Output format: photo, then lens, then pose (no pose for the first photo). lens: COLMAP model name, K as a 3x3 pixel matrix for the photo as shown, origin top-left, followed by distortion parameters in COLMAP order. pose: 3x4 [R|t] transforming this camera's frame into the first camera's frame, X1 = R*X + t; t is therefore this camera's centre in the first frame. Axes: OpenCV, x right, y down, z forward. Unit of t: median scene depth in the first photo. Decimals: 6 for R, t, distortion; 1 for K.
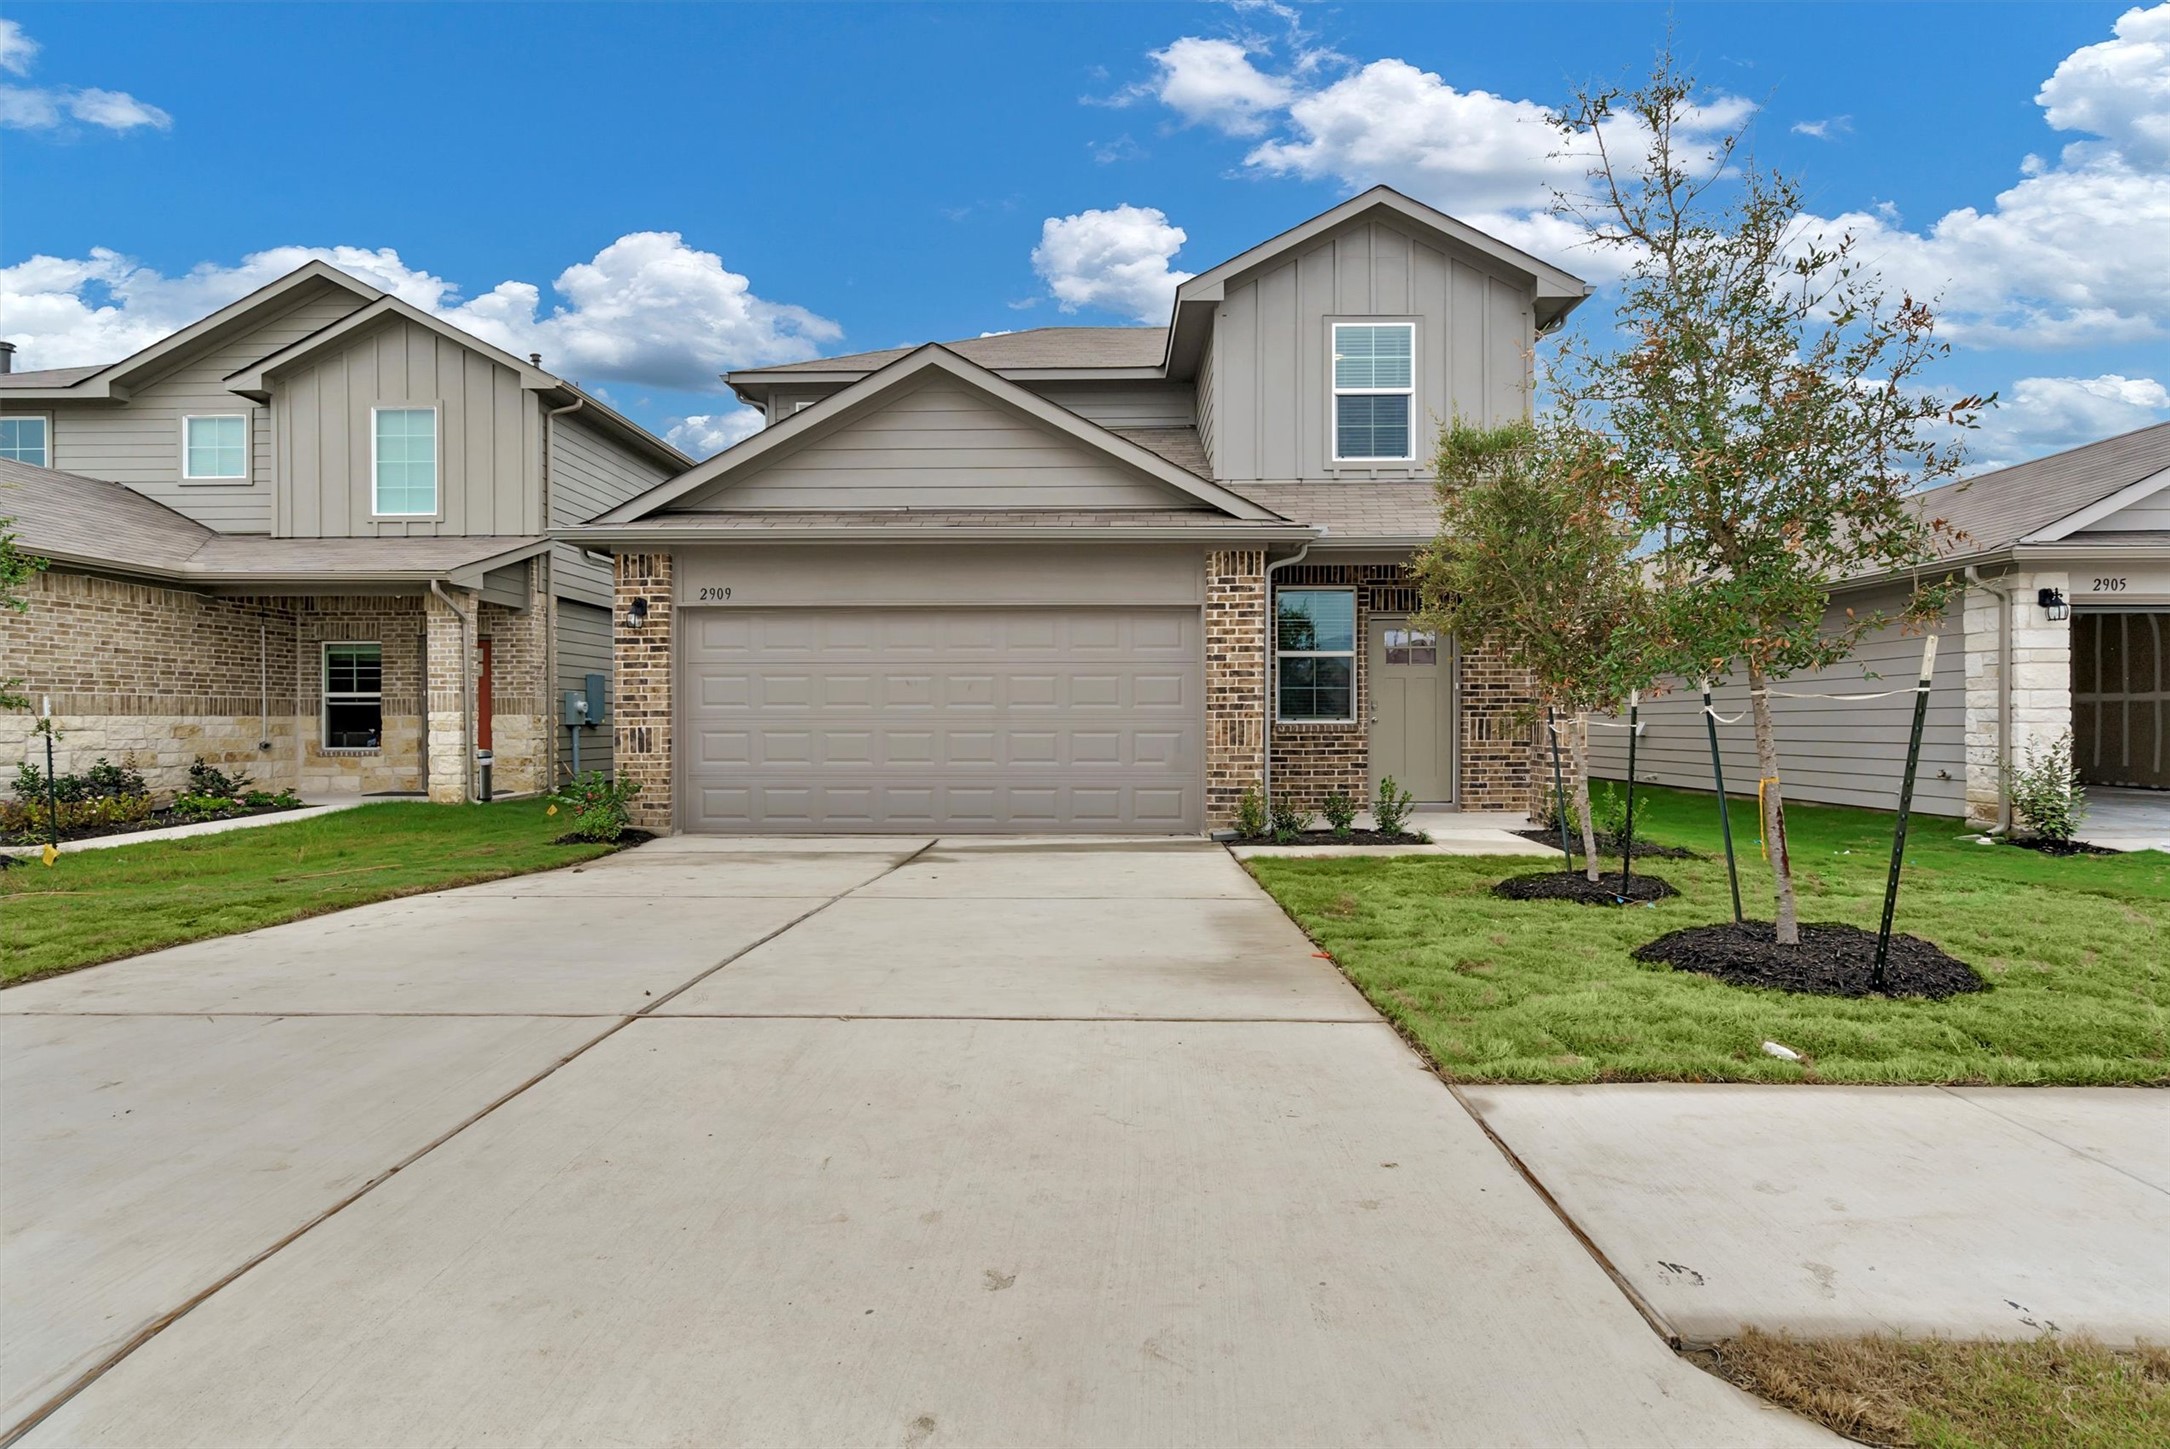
lens RADIAL K [[1078.2, 0, 1085.0], [0, 1078.2, 724.5], [0, 0, 1]] dist [-0.001796, -0.000245]
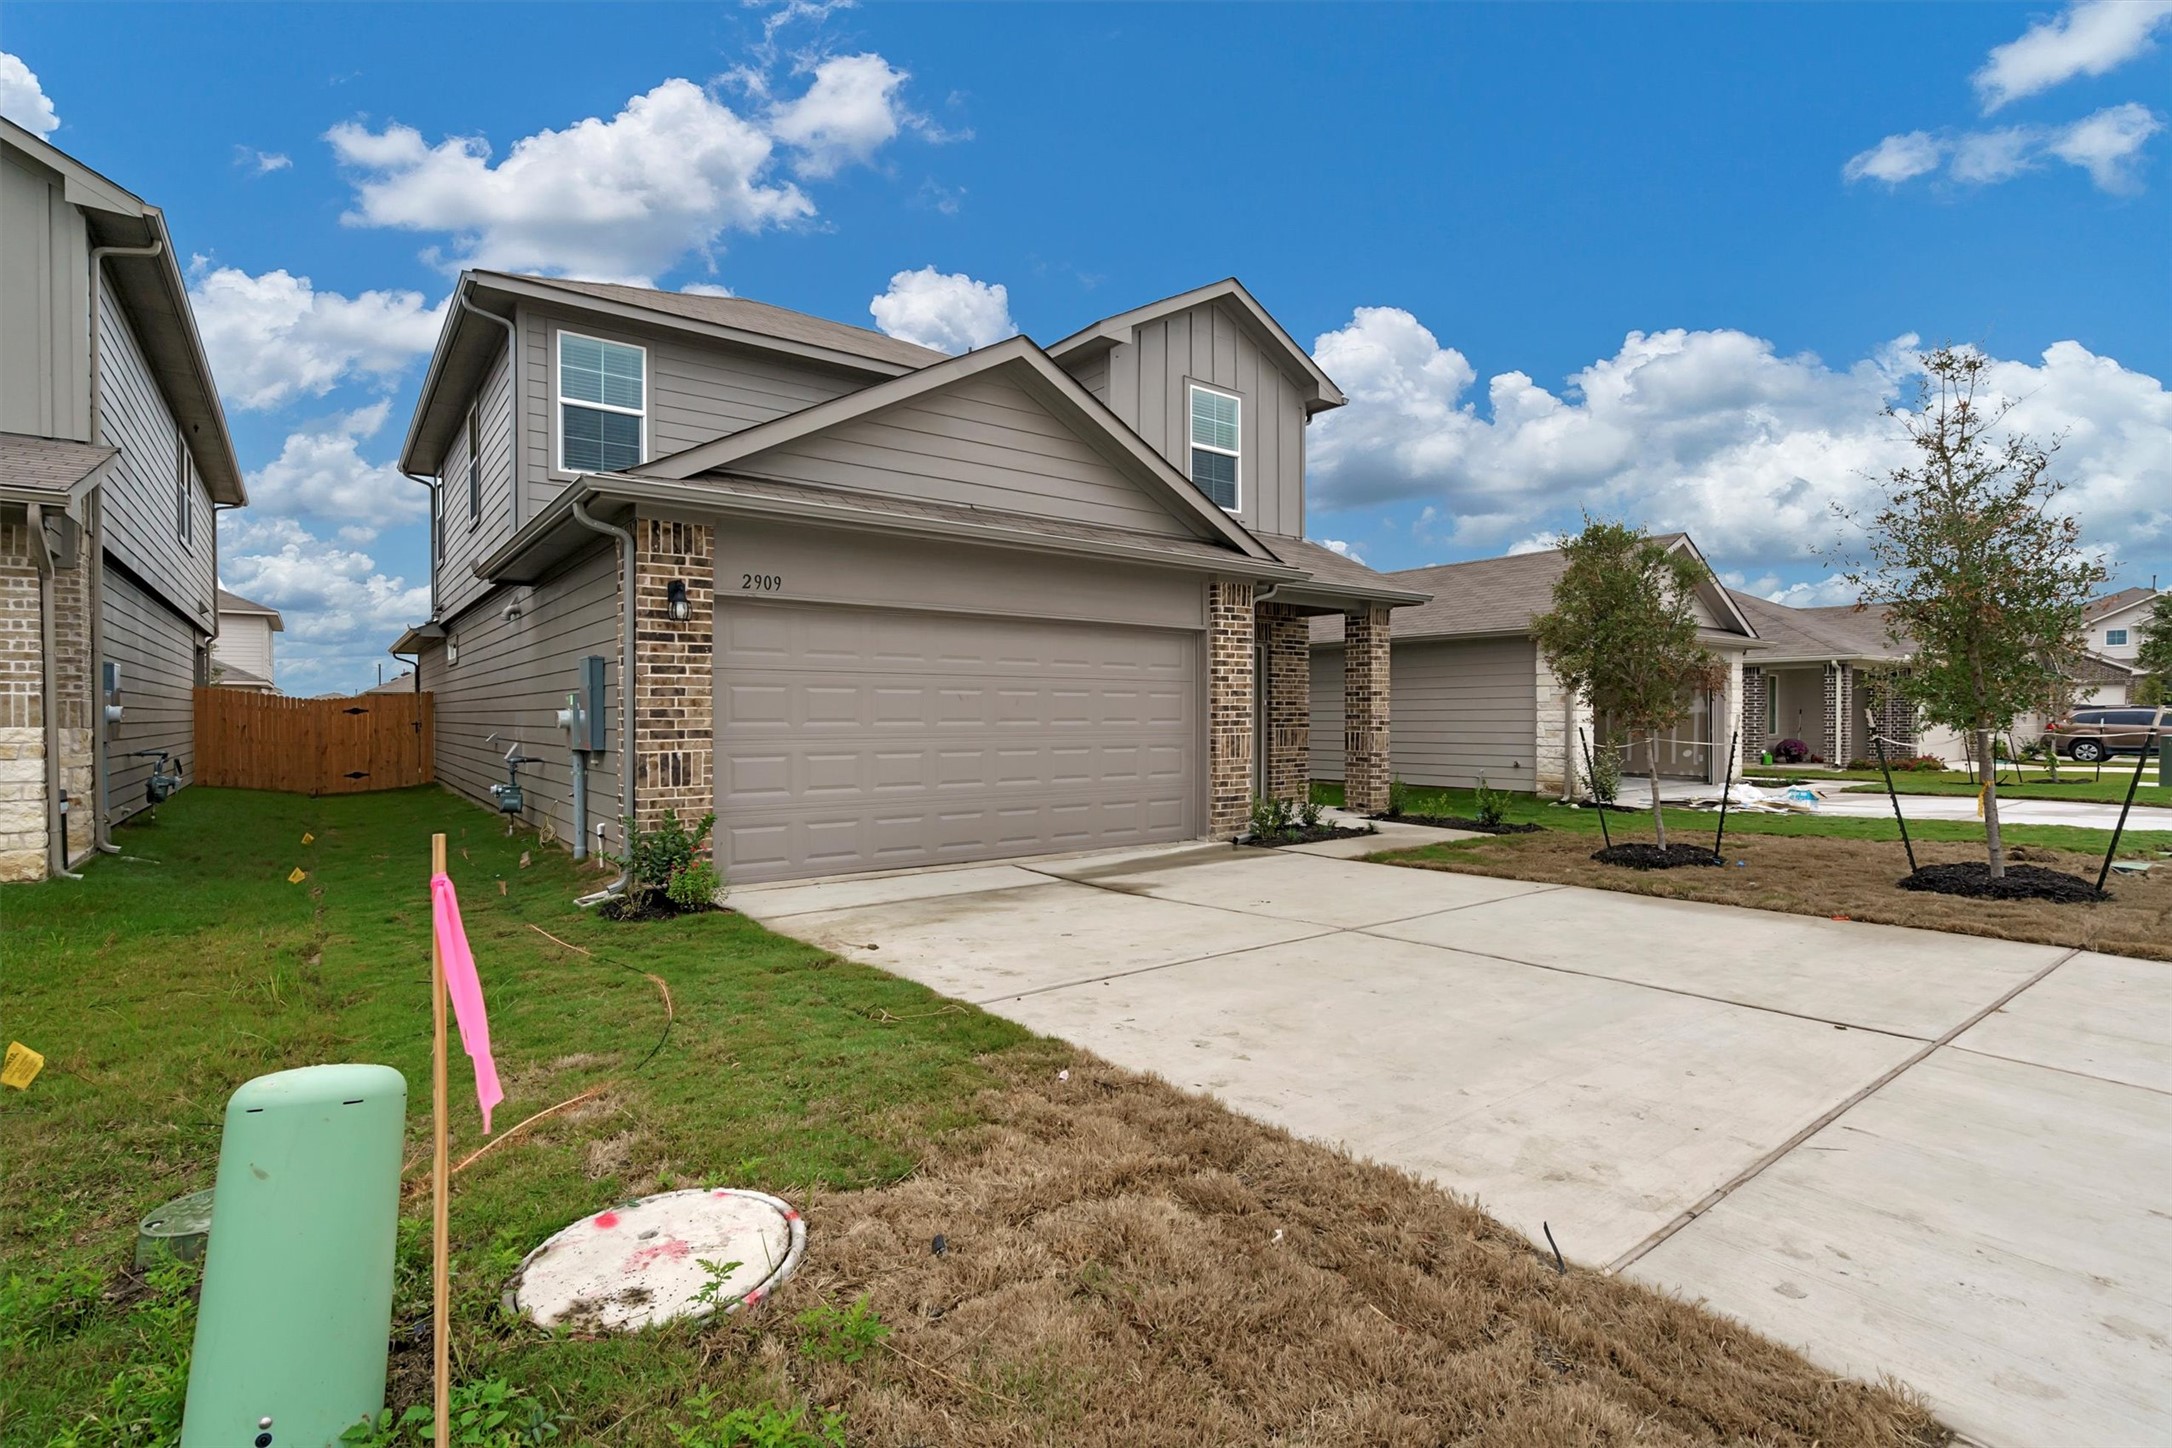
lens RADIAL K [[1012.7, 0, 1081.2], [0, 1012.7, 721.9], [0, 0, 1]] dist [-0.004279, -0.000274]
pose [[0.784076, -0.002669, 0.620659, -0.628558], [0.000923, 0.999995, 0.003134, -0.020656], [-0.620664, -0.001884, 0.784074, 0.270849]]
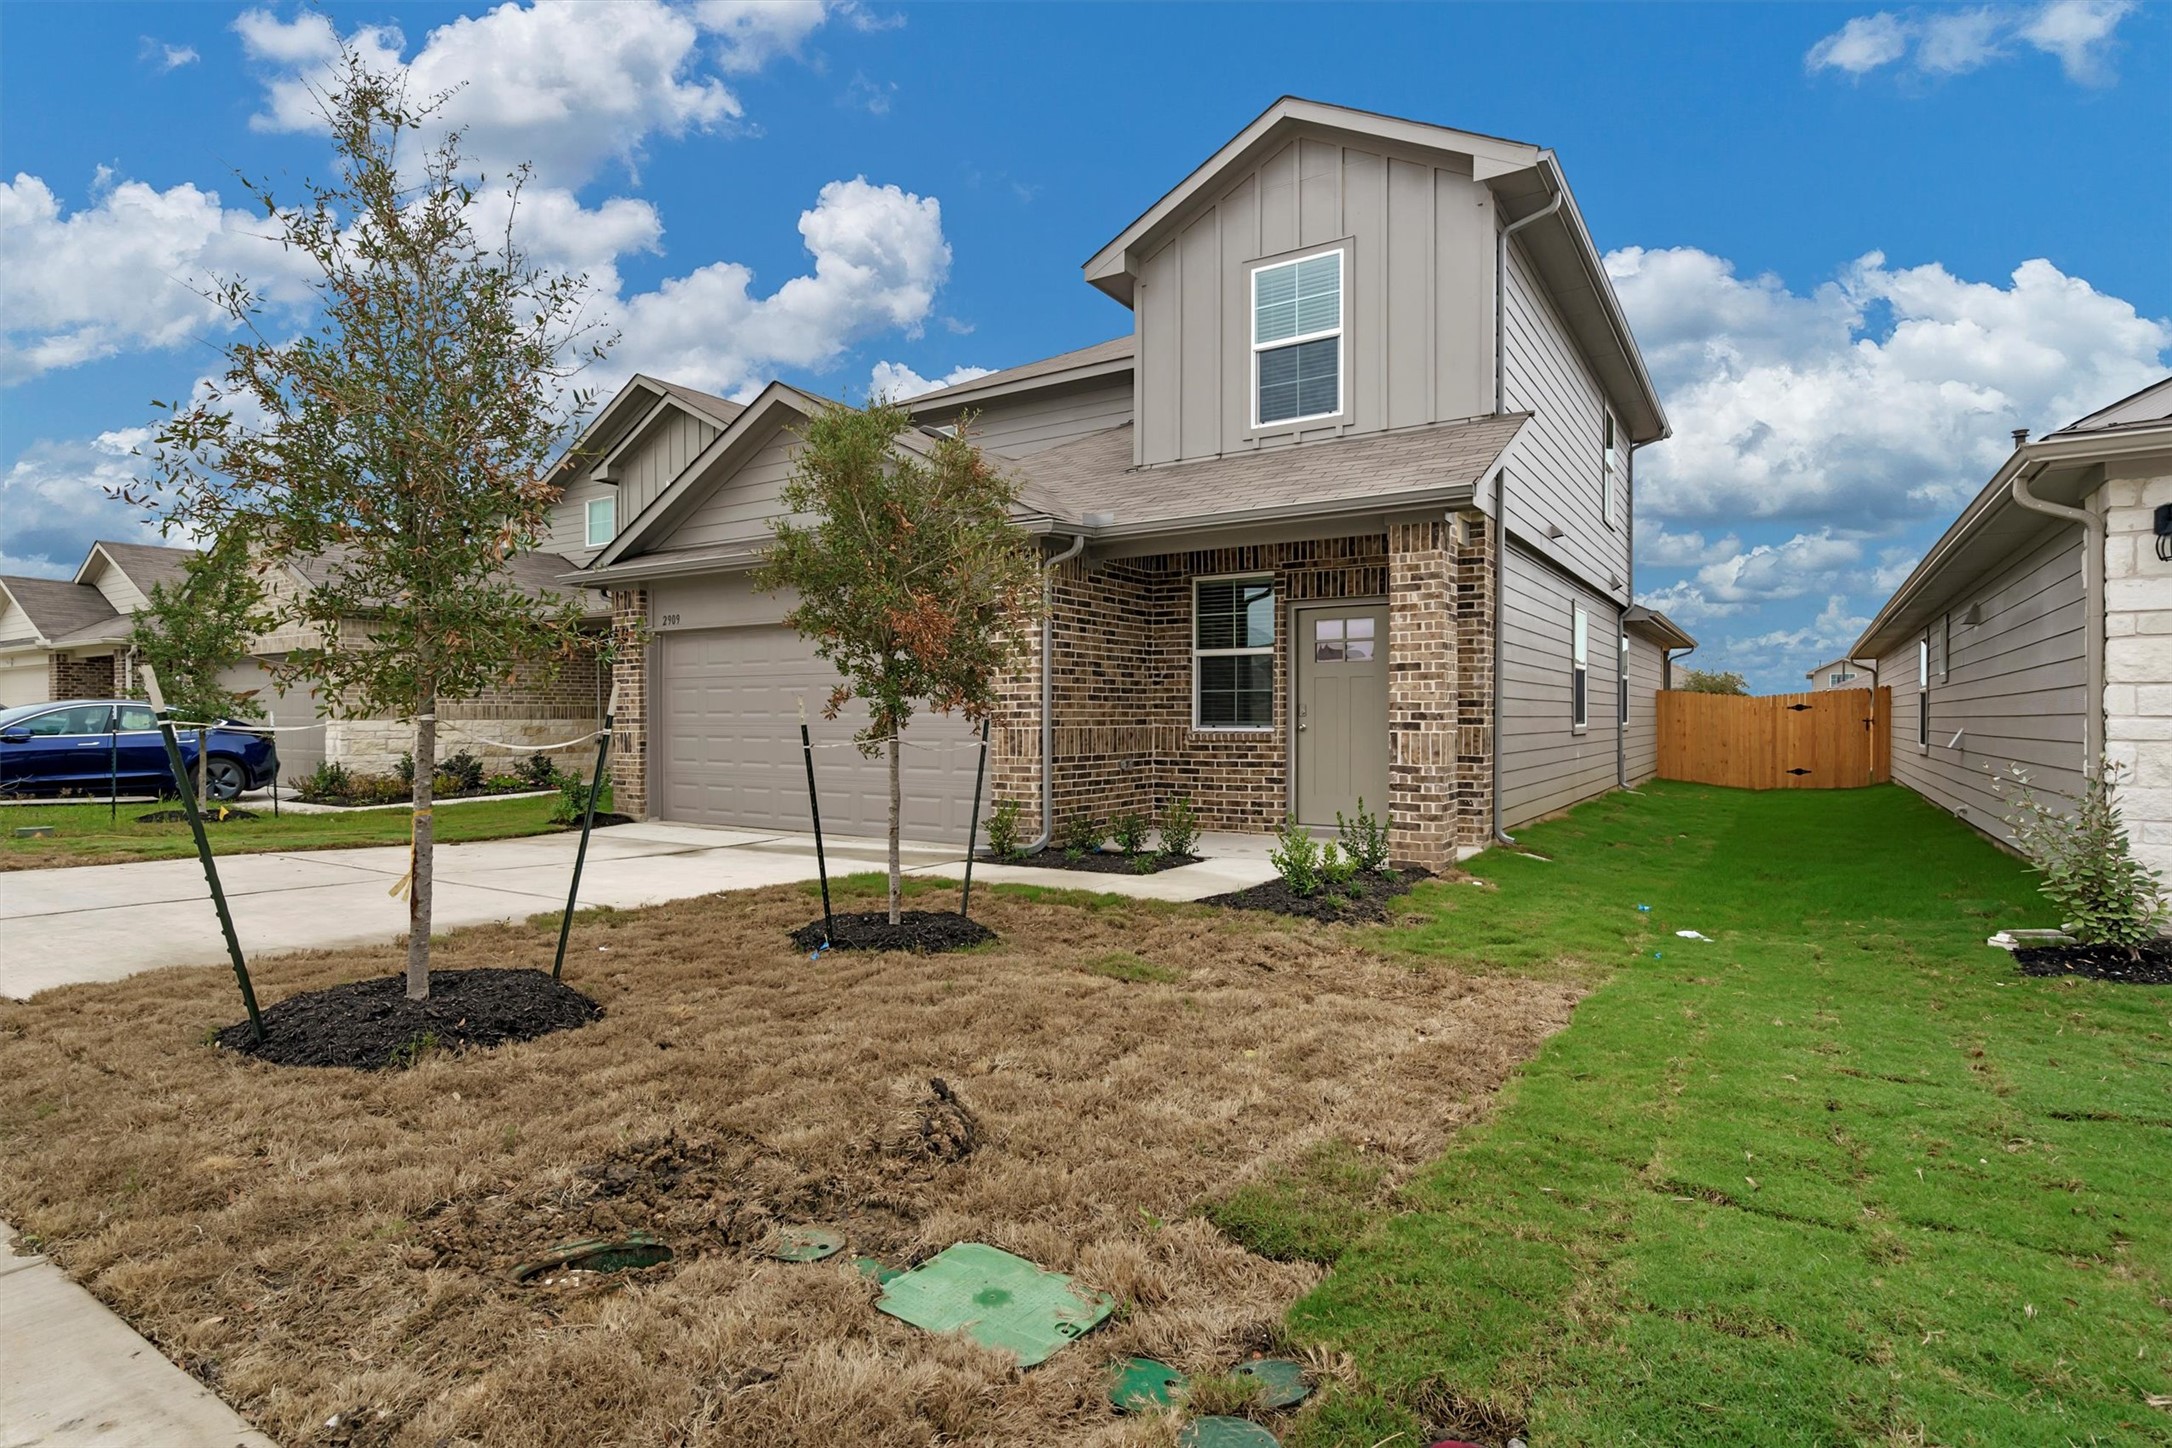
lens RADIAL K [[1100.5, 0, 1086.0], [0, 1100.5, 724.0], [0, 0, 1]] dist [0.003269, 0.000276]
pose [[0.852325, 0.003454, -0.523002, 0.688141], [-0.001081, 0.999988, 0.004842, -0.013072], [0.523012, -0.003562, 0.852318, 0.206847]]
